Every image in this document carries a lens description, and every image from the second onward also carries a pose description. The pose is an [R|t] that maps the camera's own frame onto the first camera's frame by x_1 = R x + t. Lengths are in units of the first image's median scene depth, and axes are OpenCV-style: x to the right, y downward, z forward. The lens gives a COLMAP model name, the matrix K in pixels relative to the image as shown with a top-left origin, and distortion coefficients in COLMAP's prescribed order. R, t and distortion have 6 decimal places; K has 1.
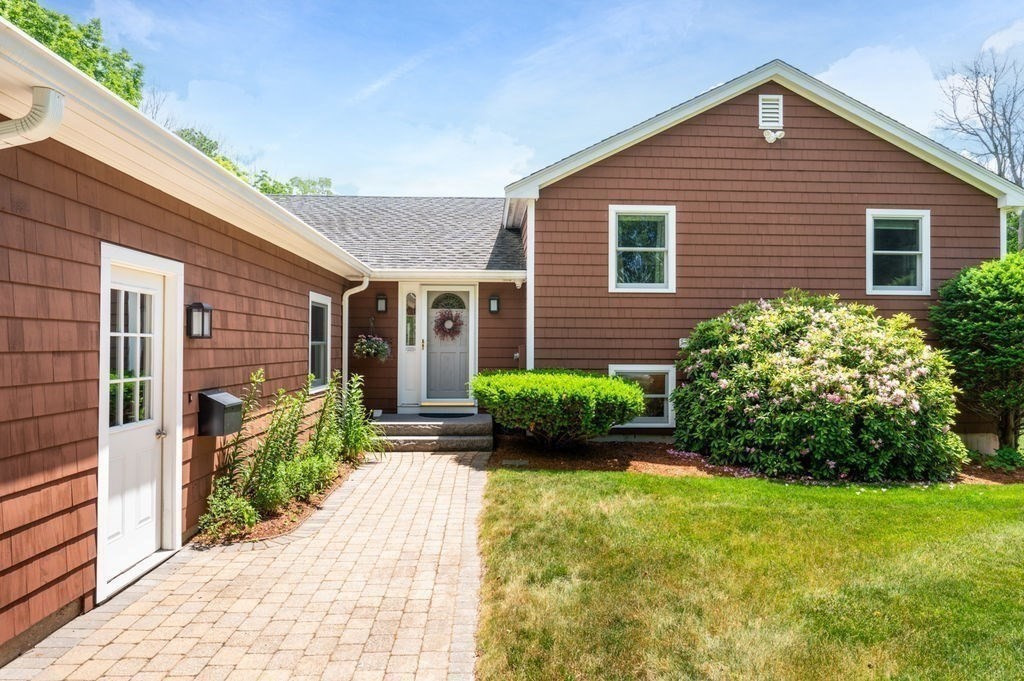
lens RADIAL K [[607.7, 0, 511.2], [0, 607.7, 336.8], [0, 0, 1]] dist [0.020080, 0.001551]
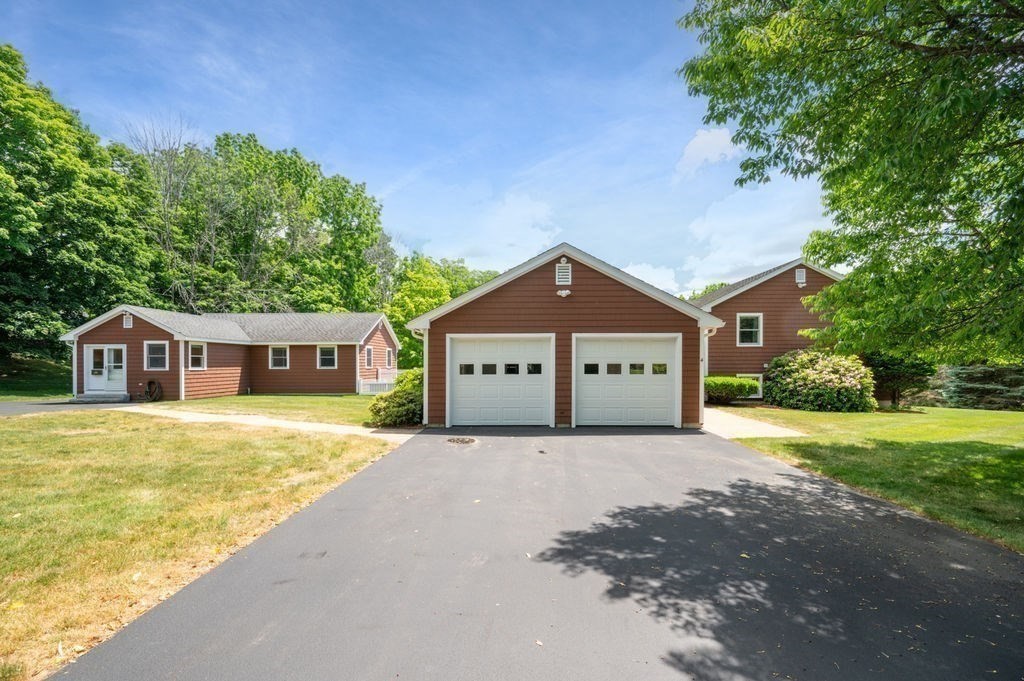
lens RADIAL K [[430.9, 0, 517.8], [0, 430.9, 368.2], [0, 0, 1]] dist [0.000085, 0.000716]
pose [[0.996639, -0.005965, -0.081698, -0.752473], [0.007858, 0.999708, 0.022868, -0.035001], [0.081538, -0.023433, 0.996395, -1.117525]]
